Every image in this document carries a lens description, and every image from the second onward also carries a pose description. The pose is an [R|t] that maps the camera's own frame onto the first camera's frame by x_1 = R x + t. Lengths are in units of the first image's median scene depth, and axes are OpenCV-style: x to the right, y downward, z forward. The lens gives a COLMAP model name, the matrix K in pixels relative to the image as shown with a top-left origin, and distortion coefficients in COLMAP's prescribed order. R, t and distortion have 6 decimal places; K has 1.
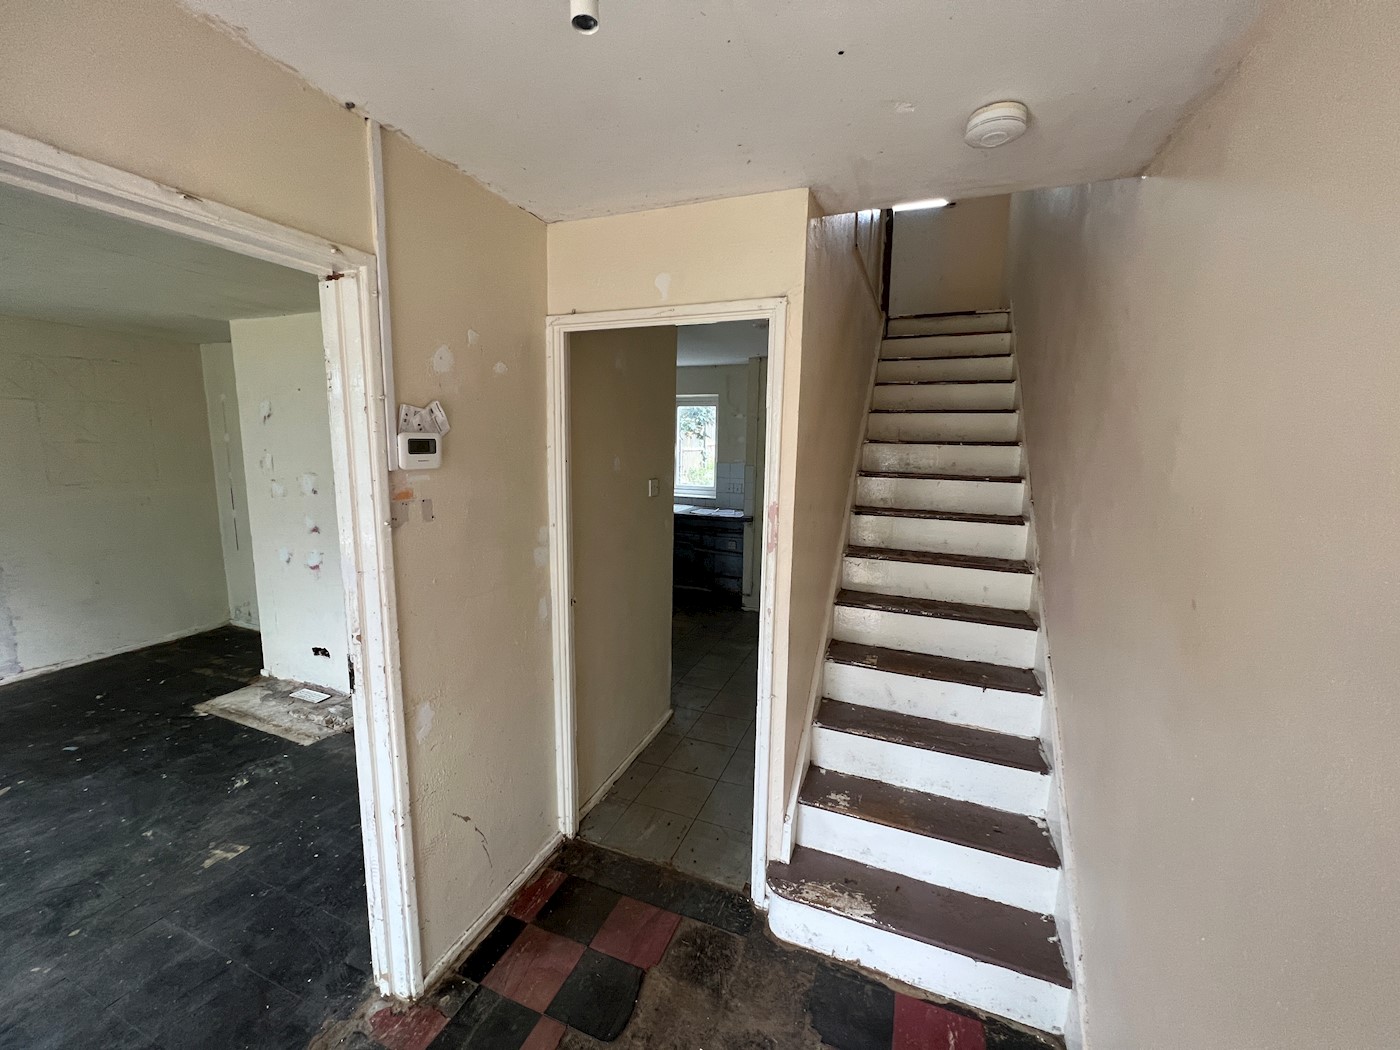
lens RADIAL K [[560.0, 0, 694.5], [0, 560.0, 522.4], [0, 0, 1]] dist [-0.000898, 0.000261]
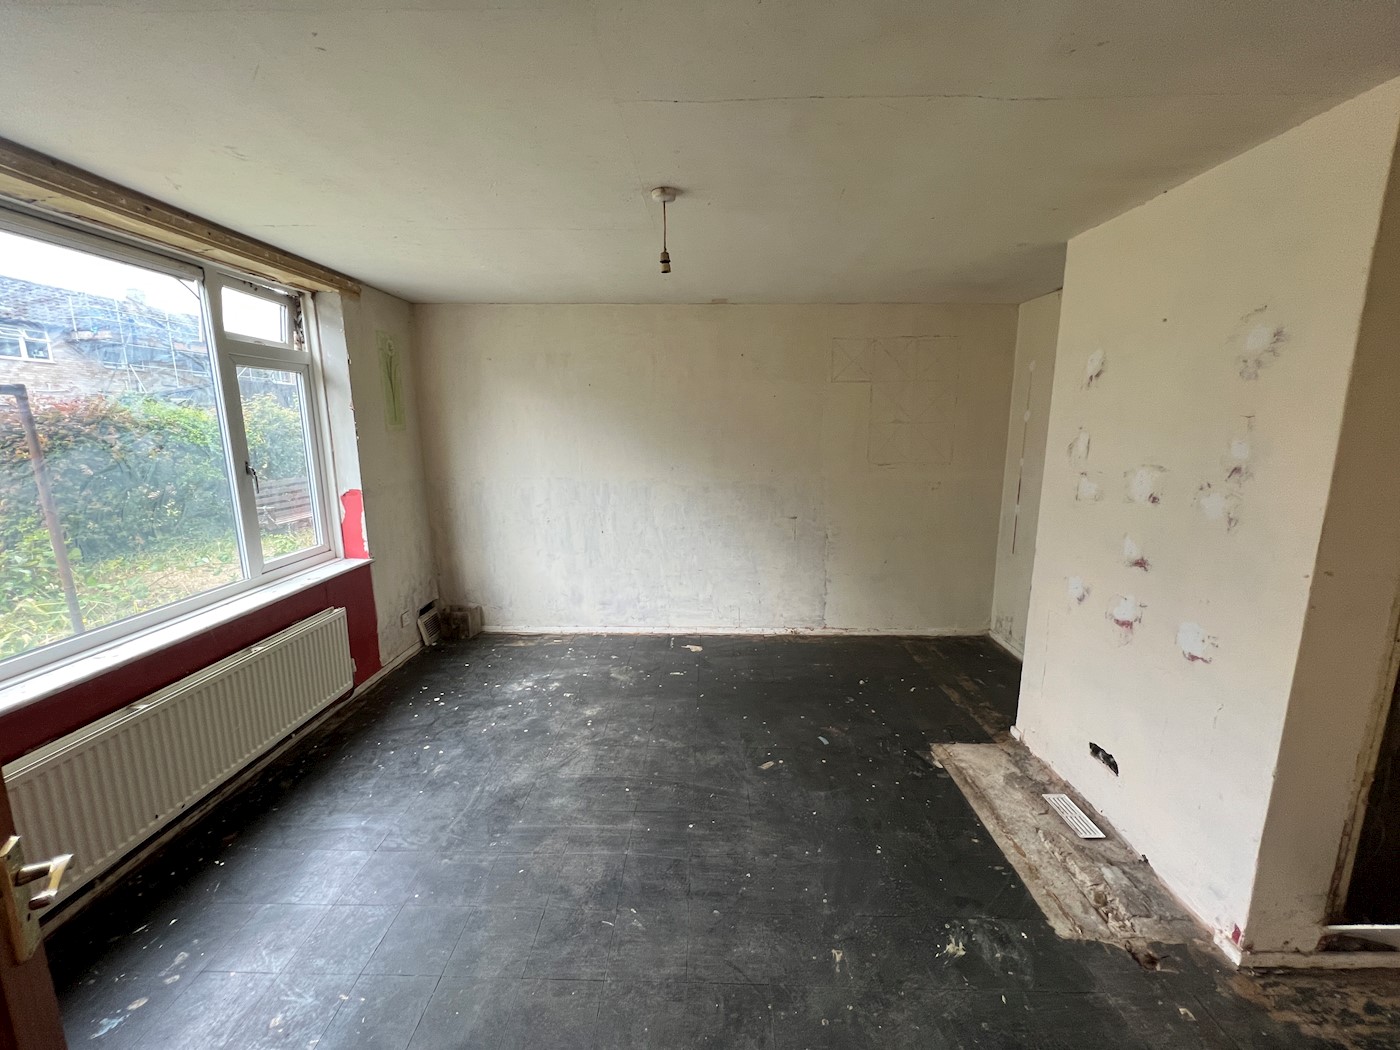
lens RADIAL K [[560.0, 0, 694.5], [0, 560.0, 522.4], [0, 0, 1]] dist [-0.000898, 0.000261]
pose [[0.355181, 0.146582, -0.923233, -0.303569], [-0.128990, 0.985867, 0.106902, -0.030918], [0.925855, 0.081118, 0.369069, 0.343514]]
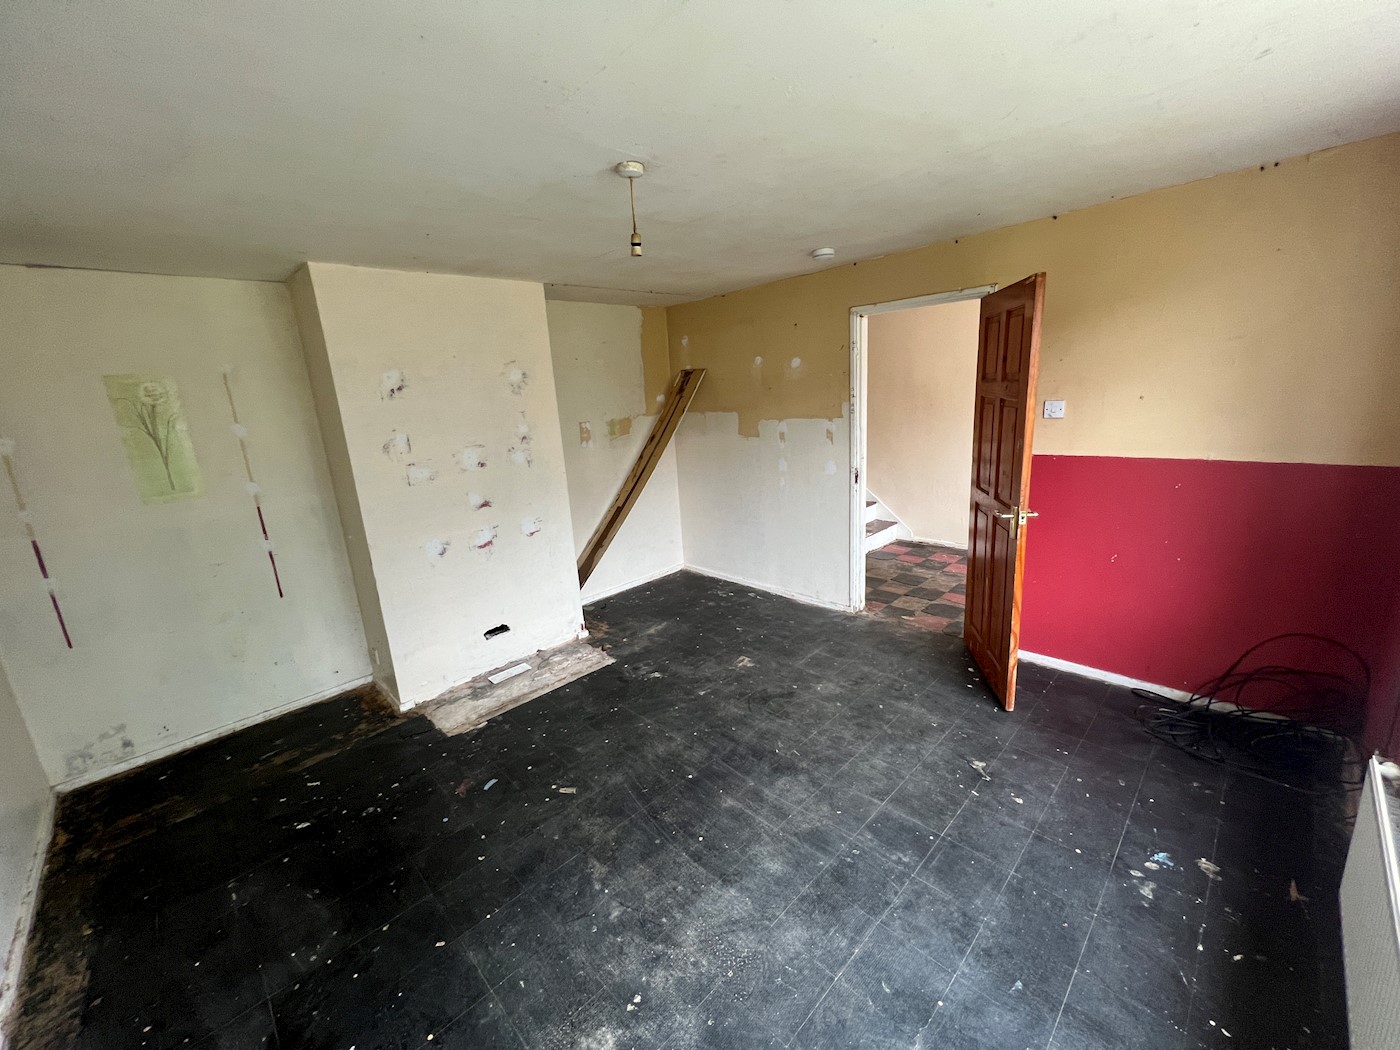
lens RADIAL K [[560.0, 0, 694.5], [0, 560.0, 522.4], [0, 0, 1]] dist [-0.000898, 0.000261]
pose [[0.398267, -0.256223, 0.880757, -1.366413], [0.205231, 0.960743, 0.186688, -0.062099], [-0.894015, 0.106407, 0.435218, 0.256273]]
